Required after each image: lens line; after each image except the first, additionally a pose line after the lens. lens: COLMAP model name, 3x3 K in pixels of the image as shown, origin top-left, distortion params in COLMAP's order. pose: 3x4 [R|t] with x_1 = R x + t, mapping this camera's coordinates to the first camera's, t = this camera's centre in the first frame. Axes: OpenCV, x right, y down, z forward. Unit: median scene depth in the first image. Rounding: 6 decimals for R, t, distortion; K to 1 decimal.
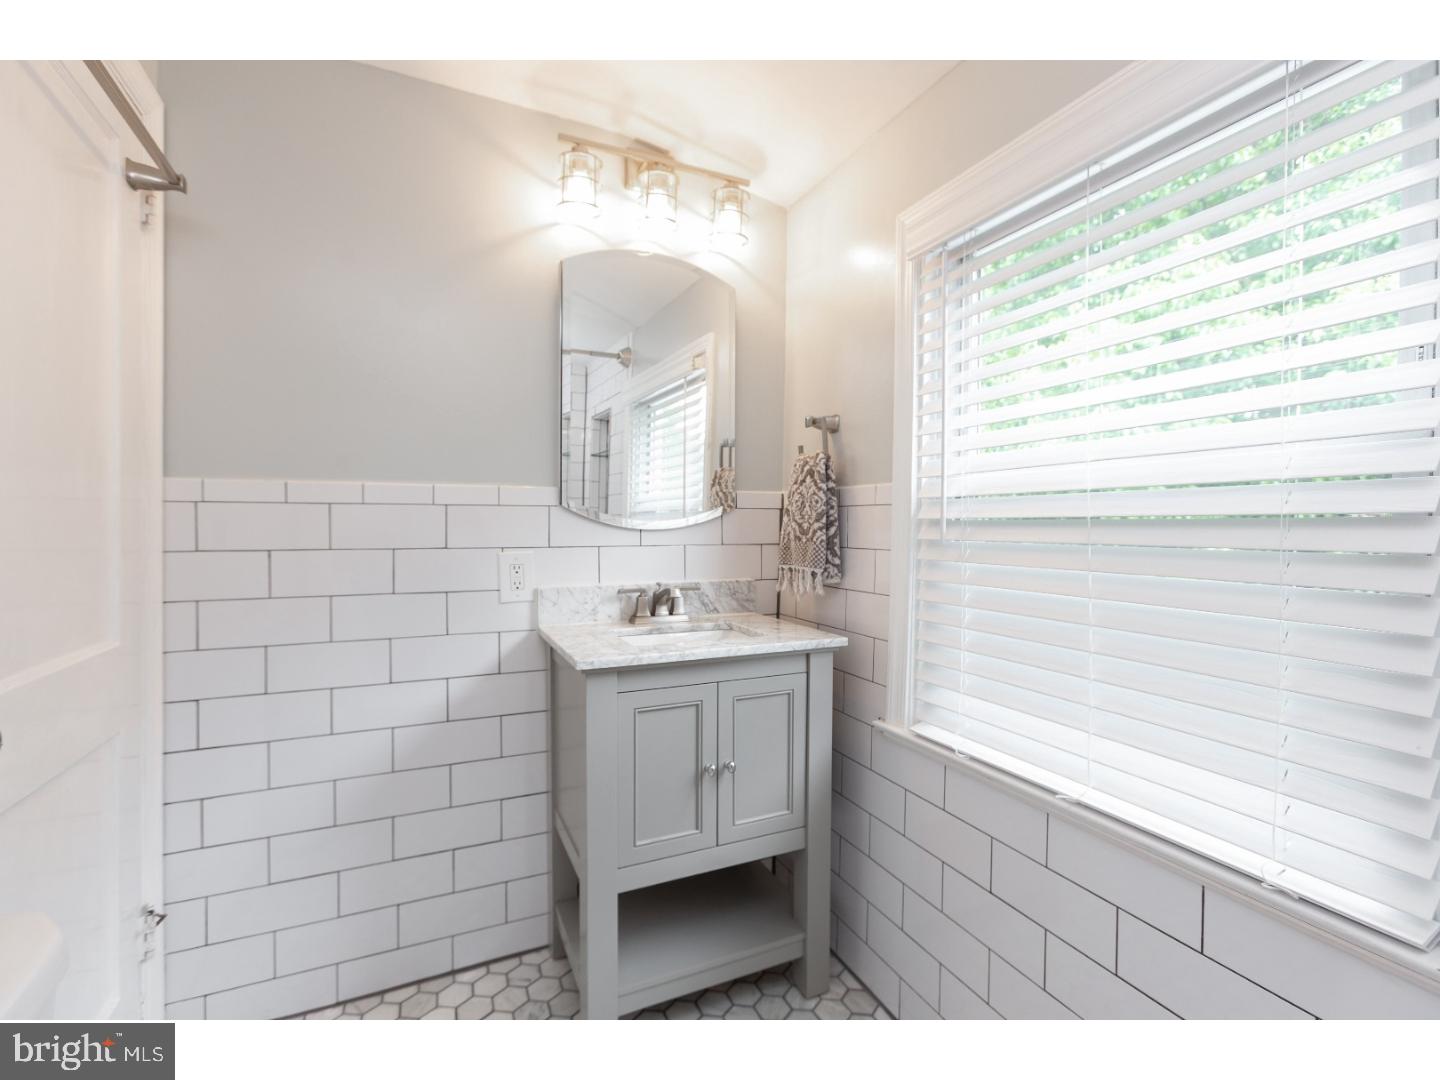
lens RADIAL K [[655.1, 0, 716.2], [0, 655.1, 531.1], [0, 0, 1]] dist [-0.004450, 0.001196]
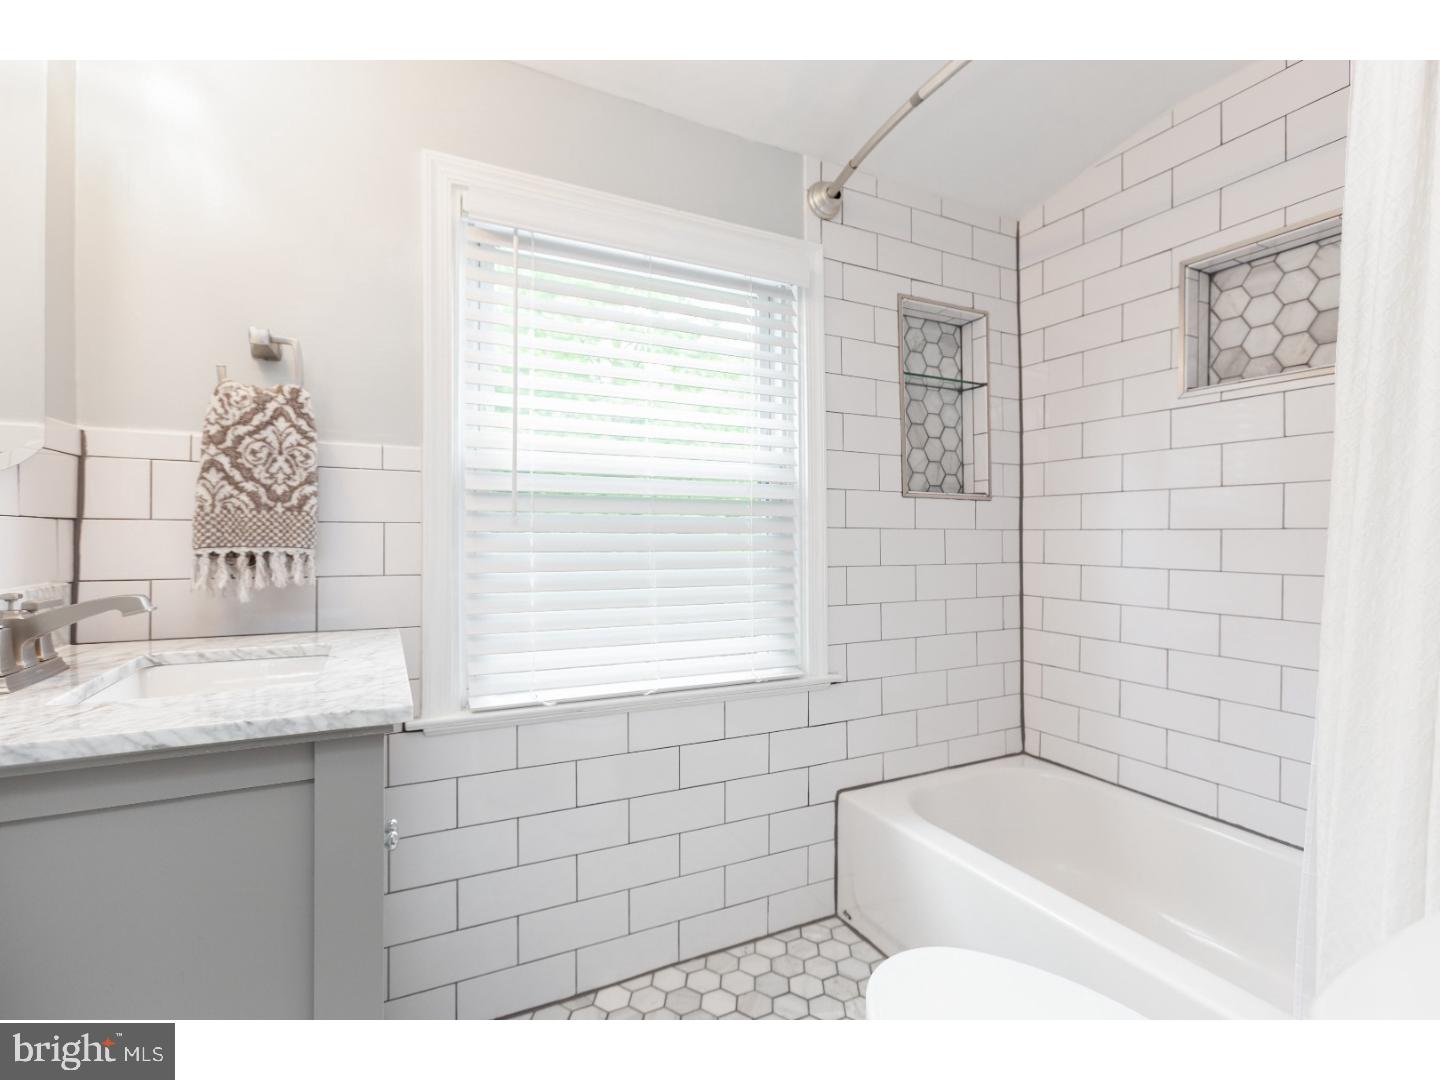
lens RADIAL K [[655.1, 0, 713.0], [0, 655.1, 542.8], [0, 0, 1]] dist [-0.004450, 0.001196]
pose [[-0.007388, -0.003146, 0.999968, -0.561213], [0.013524, 0.999903, 0.003245, 0.053043], [-0.999881, 0.013547, -0.007345, 0.550771]]
